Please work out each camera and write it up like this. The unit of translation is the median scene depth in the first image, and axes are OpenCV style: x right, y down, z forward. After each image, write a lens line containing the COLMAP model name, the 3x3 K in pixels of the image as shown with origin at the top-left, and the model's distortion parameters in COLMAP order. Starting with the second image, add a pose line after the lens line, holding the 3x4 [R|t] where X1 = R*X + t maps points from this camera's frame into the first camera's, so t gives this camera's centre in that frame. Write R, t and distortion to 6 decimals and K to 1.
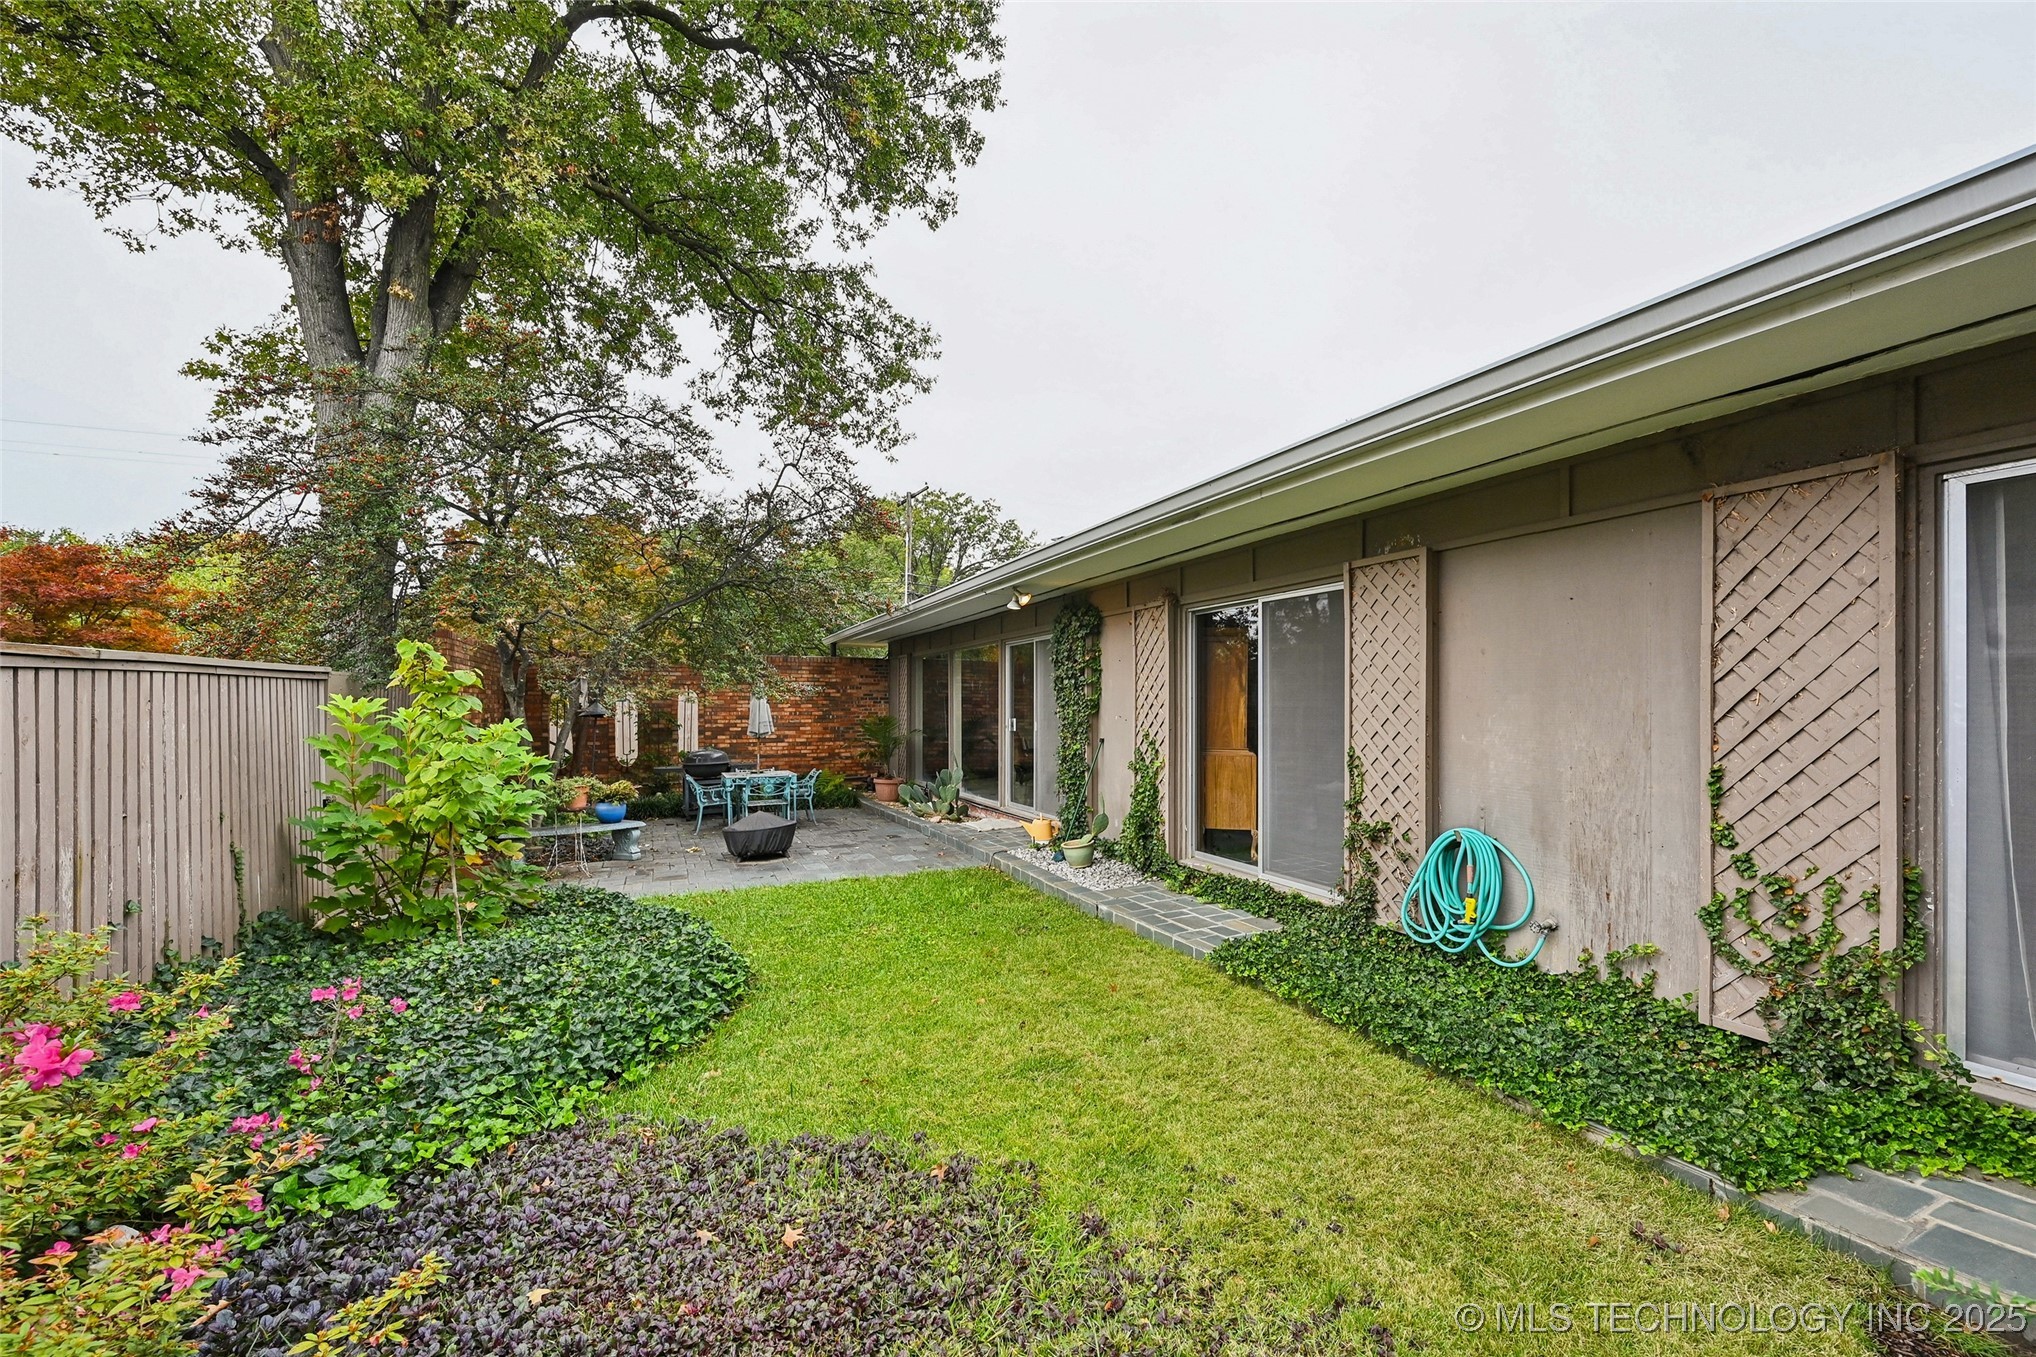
lens RADIAL K [[829.5, 0, 1029.3], [0, 829.5, 711.5], [0, 0, 1]] dist [-0.007986, 0.002858]
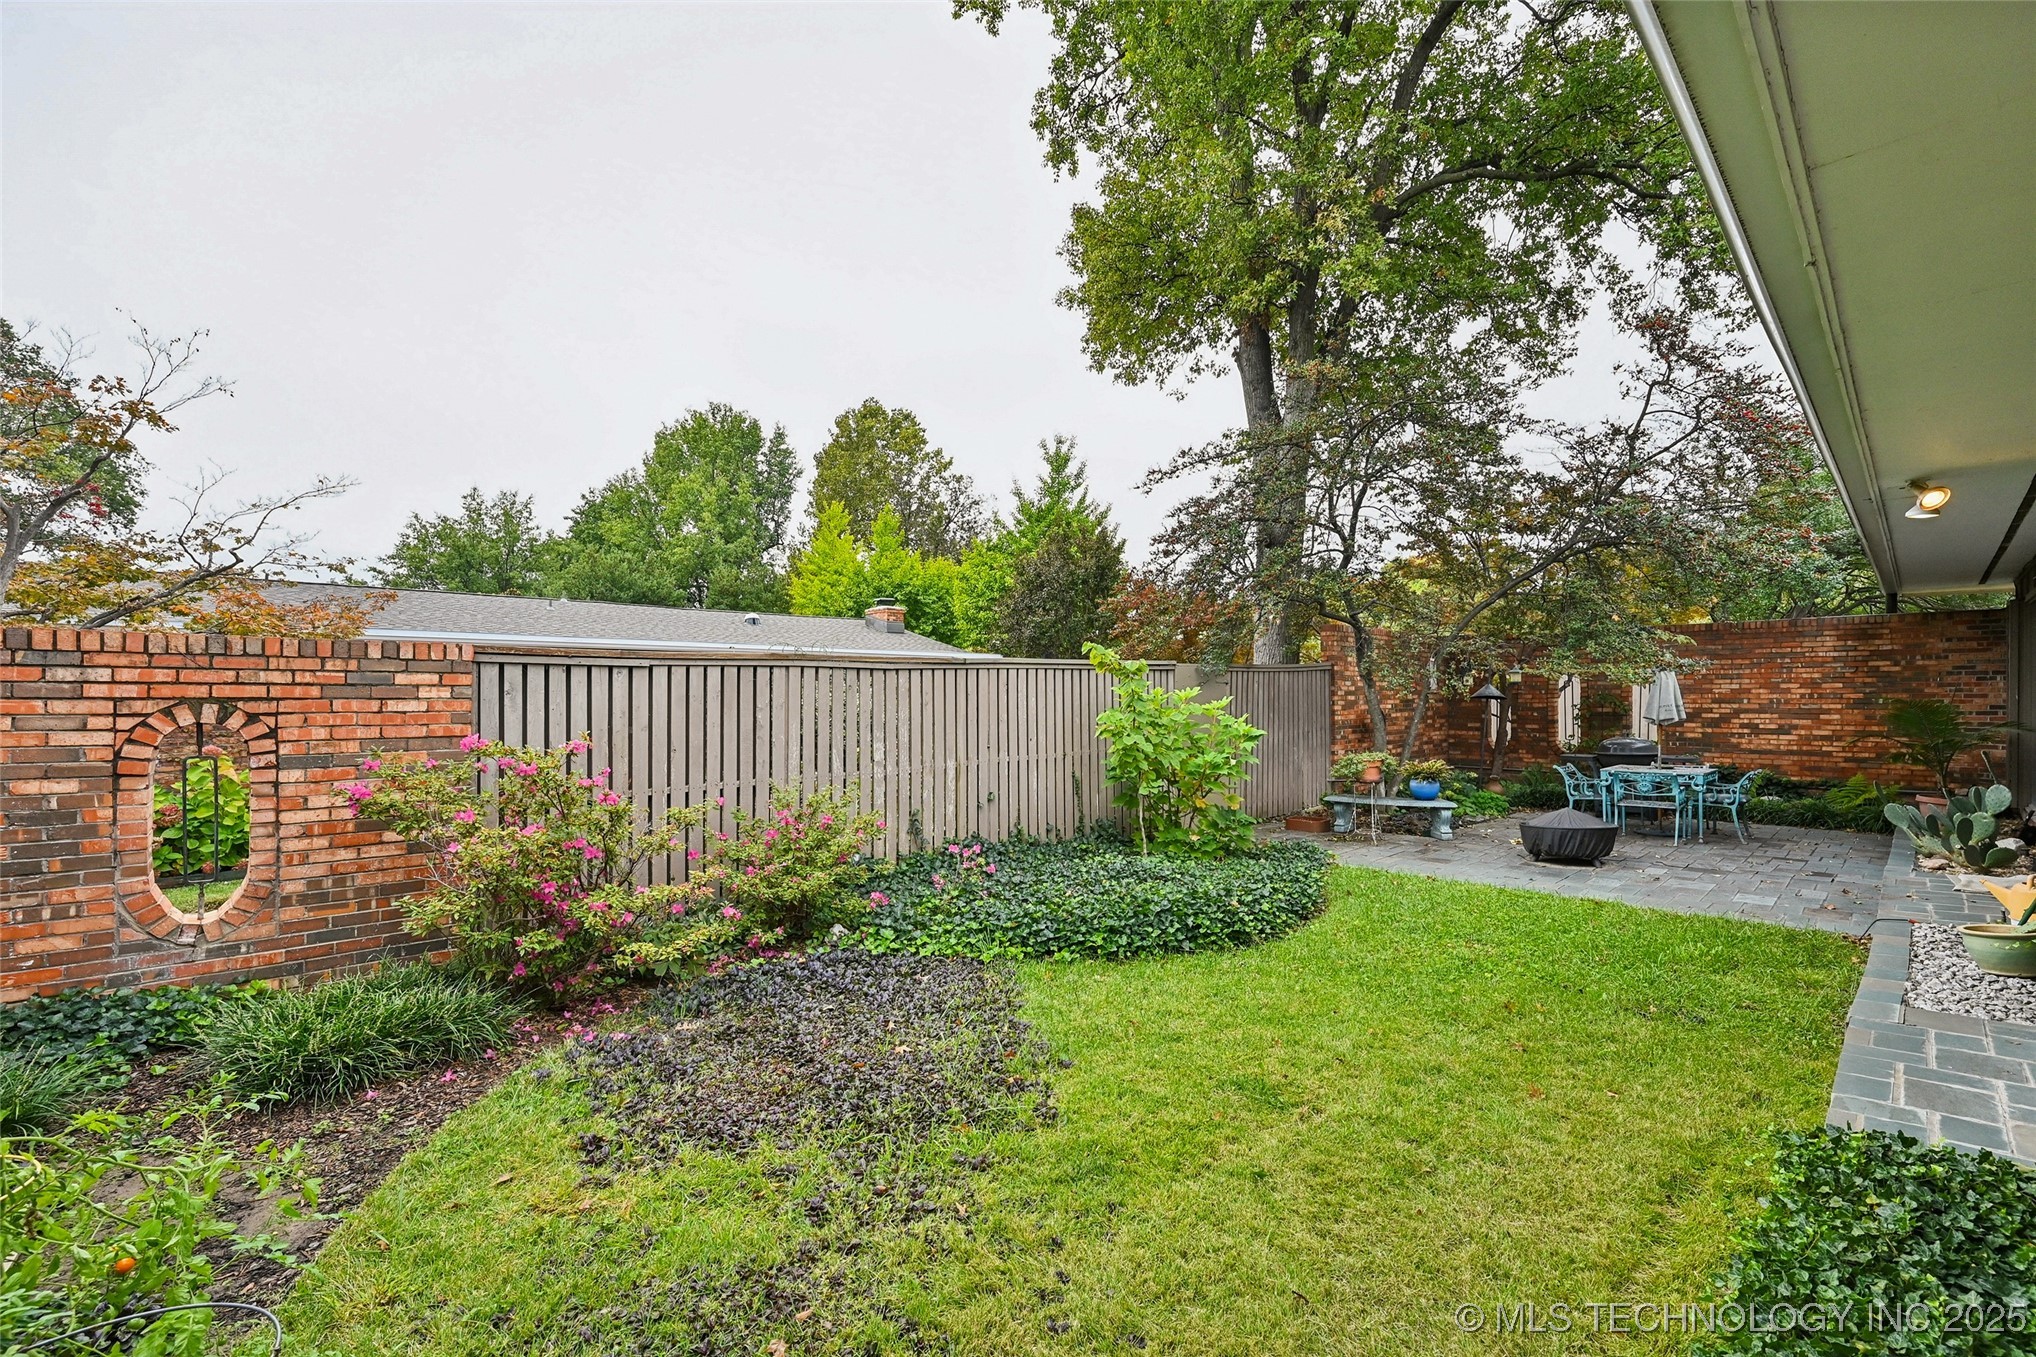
lens RADIAL K [[829.5, 0, 1033.7], [0, 829.5, 688.7], [0, 0, 1]] dist [-0.007986, 0.002858]
pose [[0.317159, -0.009365, -0.948326, 0.248122], [0.001337, 0.999955, -0.009427, 0.002687], [0.948371, 0.001722, 0.317157, 0.158168]]
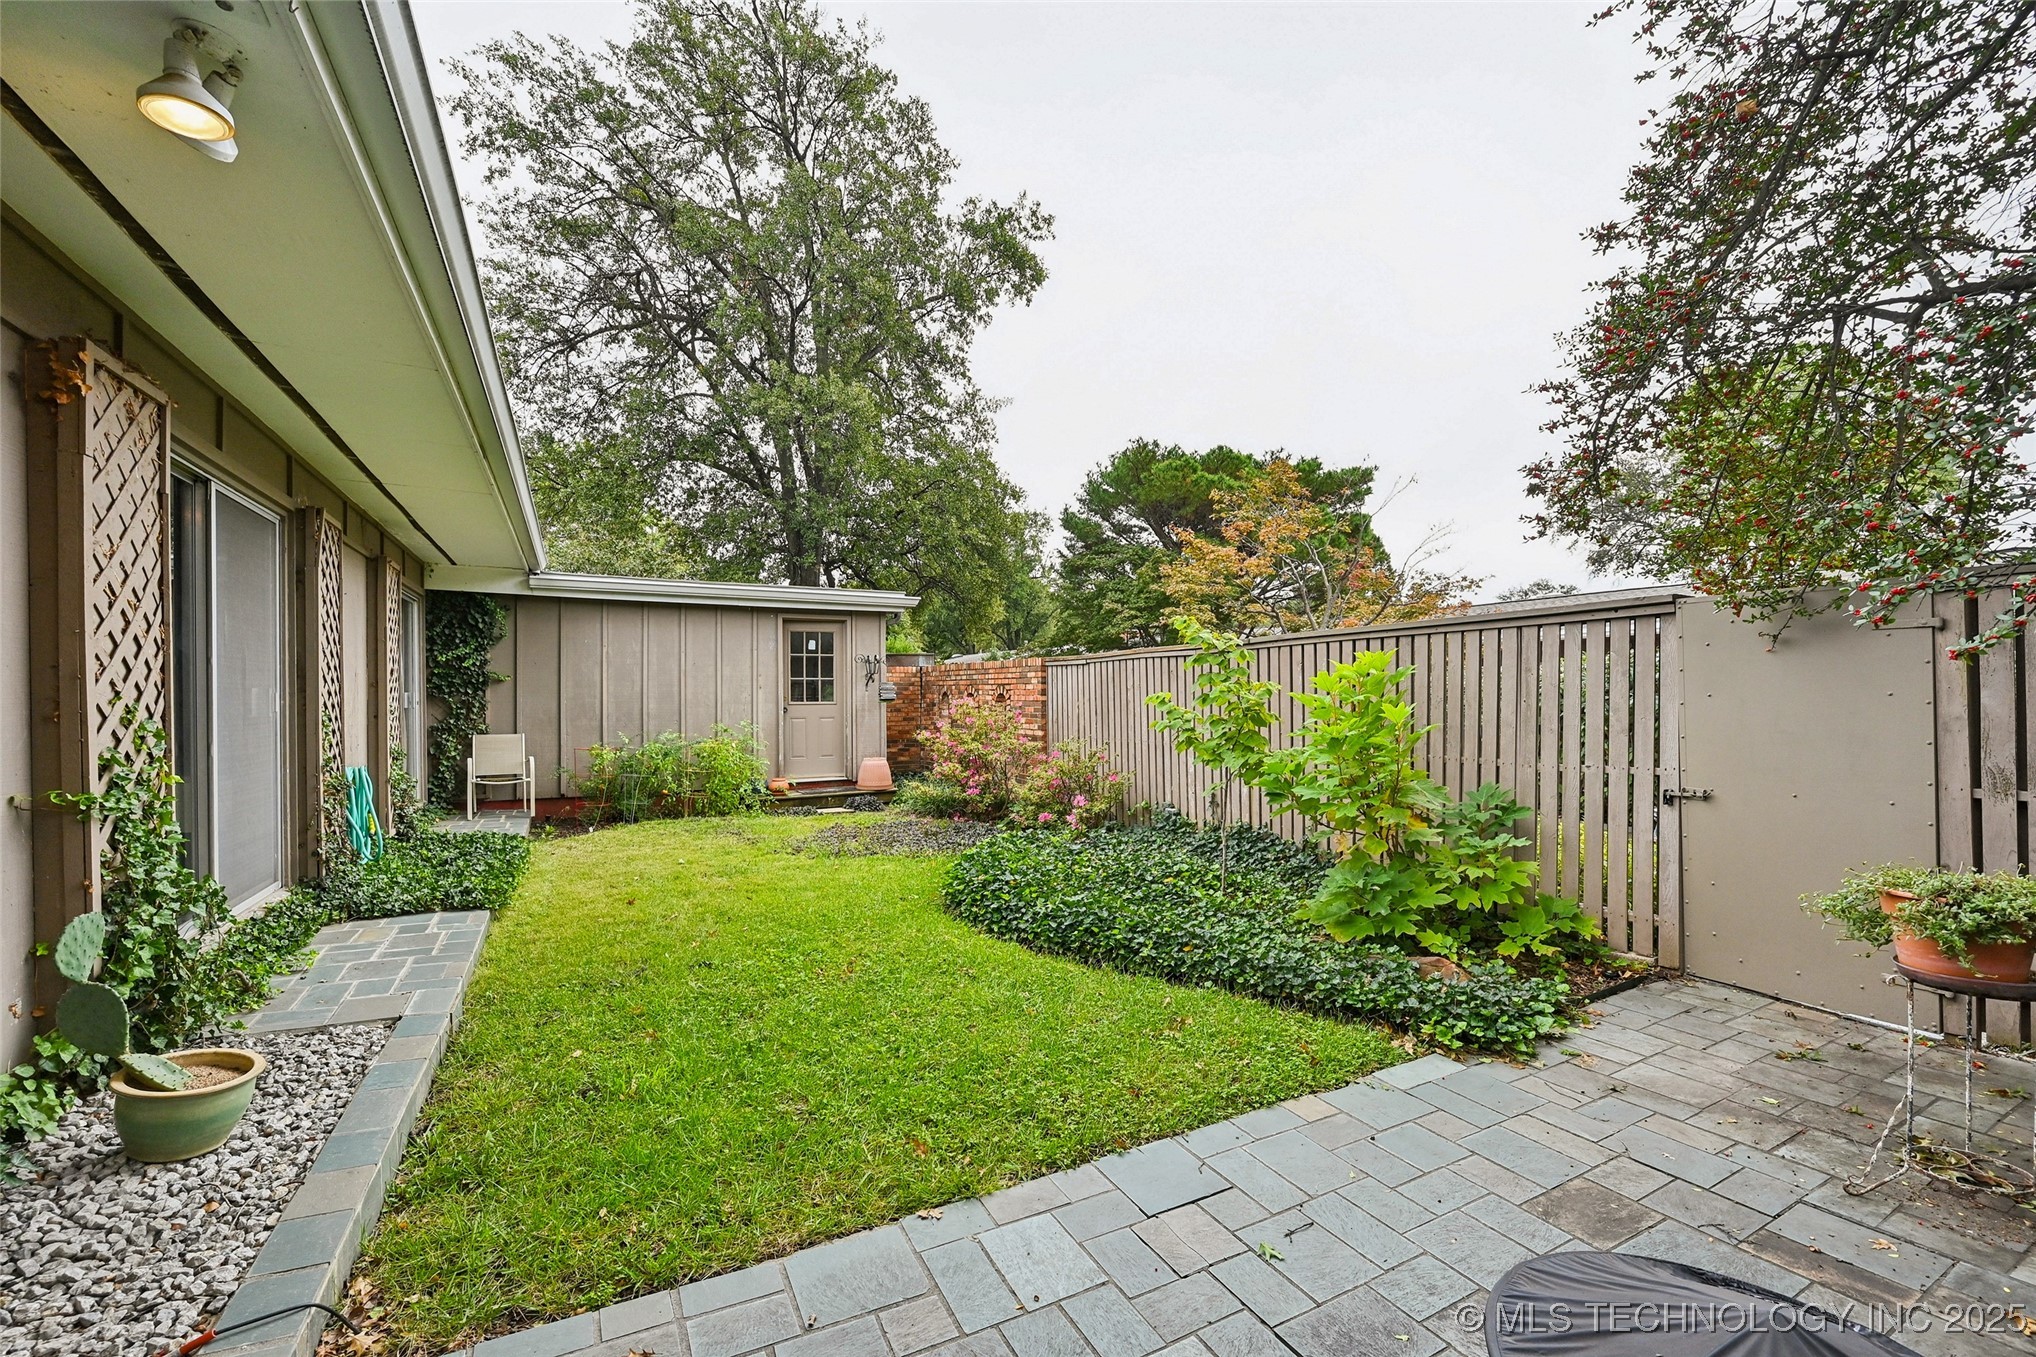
lens RADIAL K [[829.5, 0, 1042.4], [0, 829.5, 701.5], [0, 0, 1]] dist [-0.007986, 0.002858]
pose [[-0.996231, -0.001562, -0.086730, -0.150786], [-0.002212, 0.999970, 0.007403, 0.013650], [0.086716, 0.007567, -0.996204, 0.882240]]
